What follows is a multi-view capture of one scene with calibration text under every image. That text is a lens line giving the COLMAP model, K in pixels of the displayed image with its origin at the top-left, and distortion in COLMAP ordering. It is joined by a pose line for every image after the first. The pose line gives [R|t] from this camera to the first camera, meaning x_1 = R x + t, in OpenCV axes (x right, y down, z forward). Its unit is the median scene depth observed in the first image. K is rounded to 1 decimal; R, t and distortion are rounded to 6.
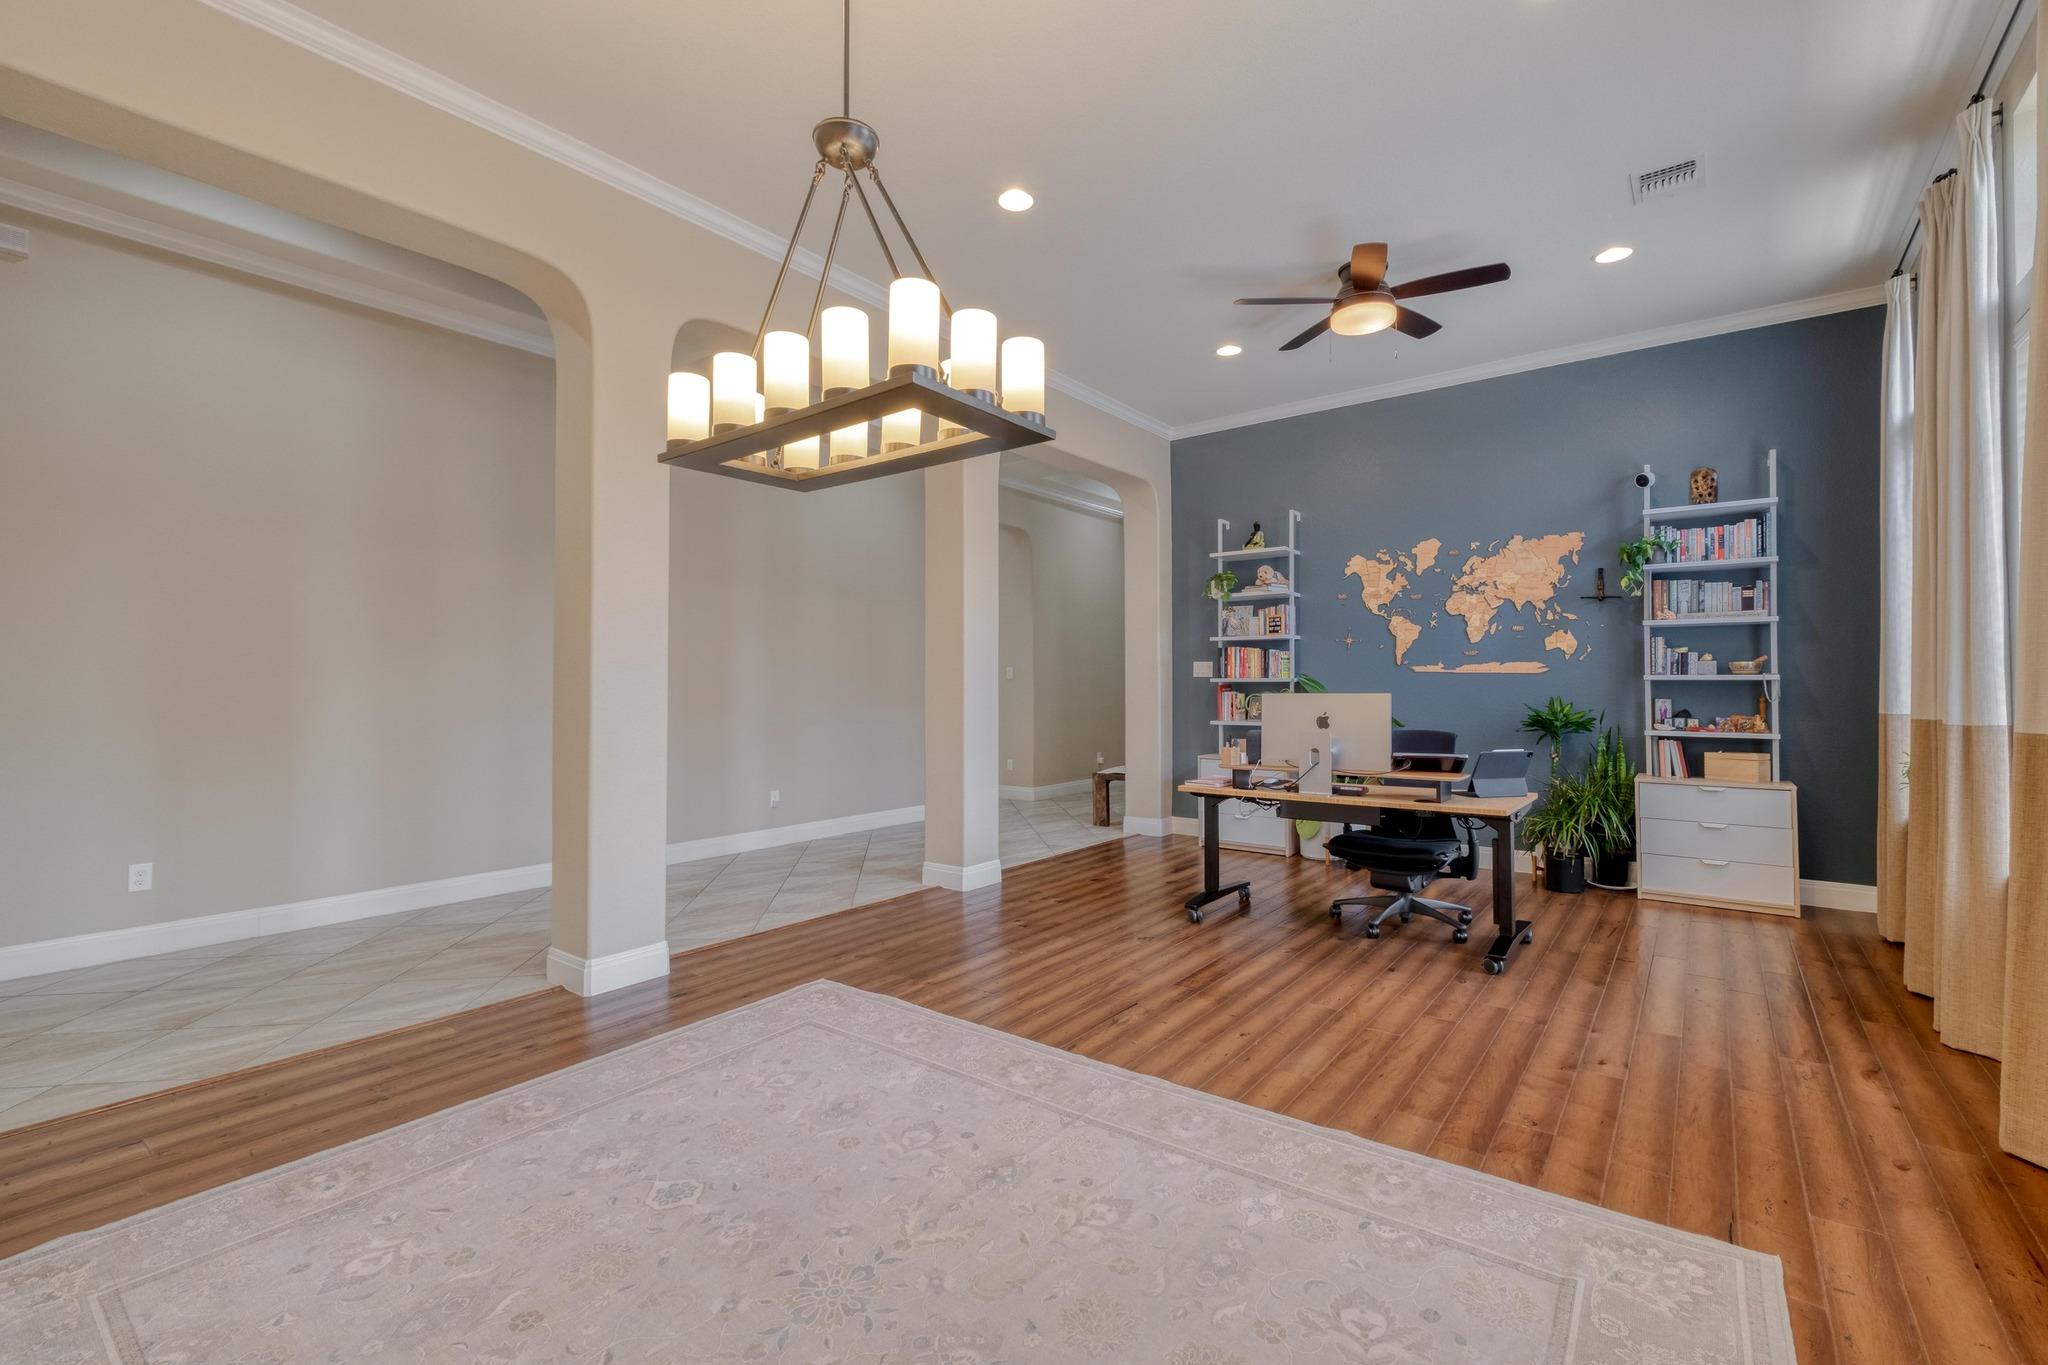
lens RADIAL K [[883.9, 0, 1028.5], [0, 883.9, 675.9], [0, 0, 1]] dist [-0.000236, -0.000987]
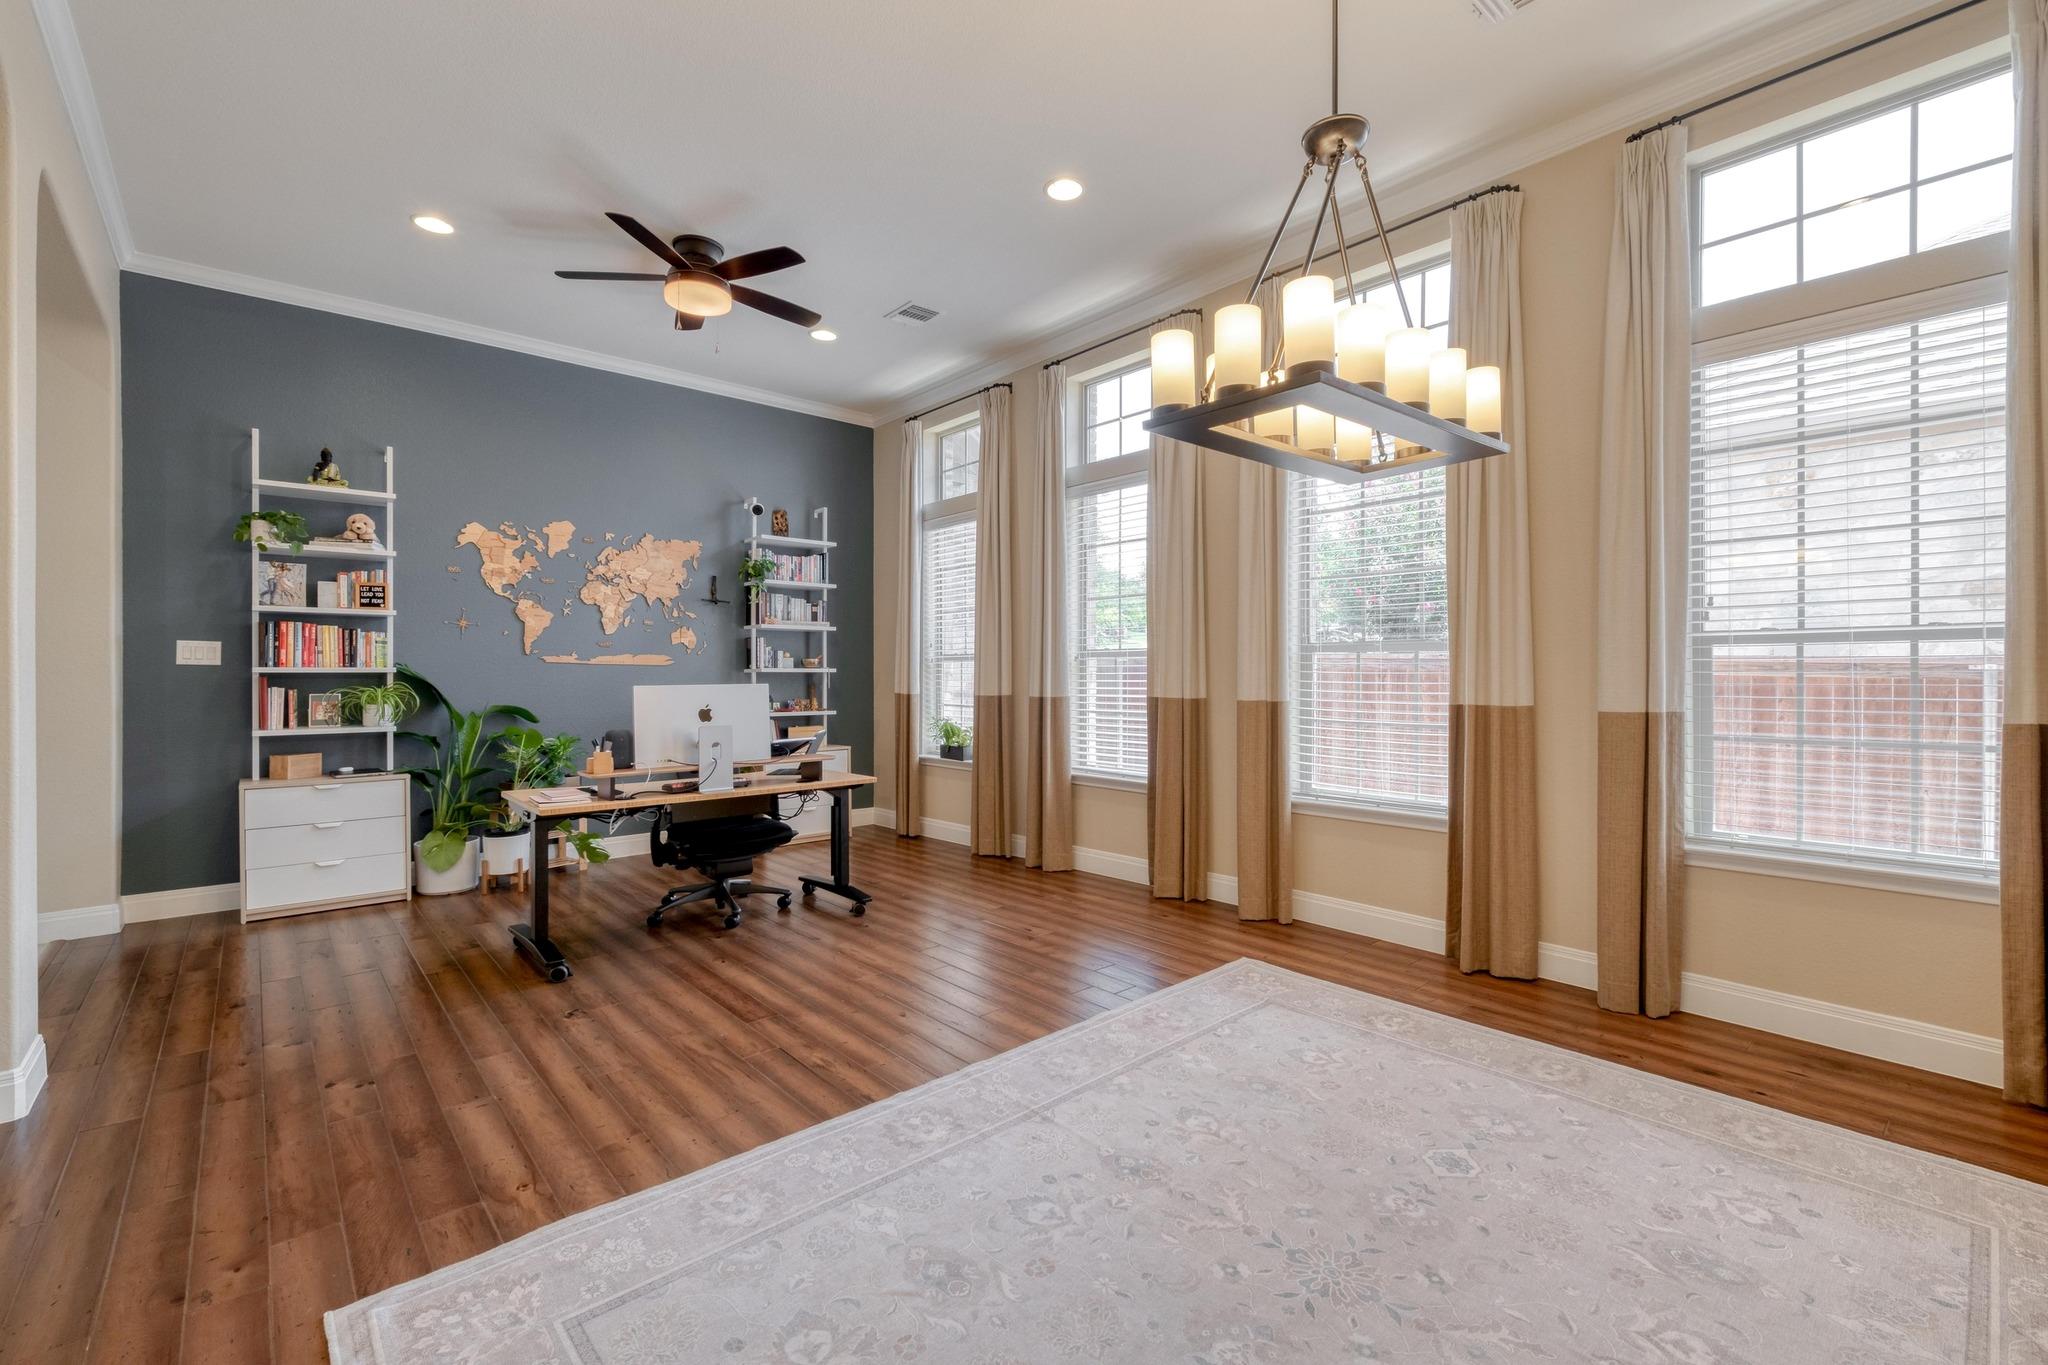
lens RADIAL K [[883.9, 0, 1028.5], [0, 883.9, 675.9], [0, 0, 1]] dist [-0.000236, -0.000987]
pose [[0.182728, 0.000480, 0.983163, -0.460902], [-0.007853, 0.999969, 0.000972, 0.005867], [-0.983132, -0.007898, 0.182726, 0.418948]]
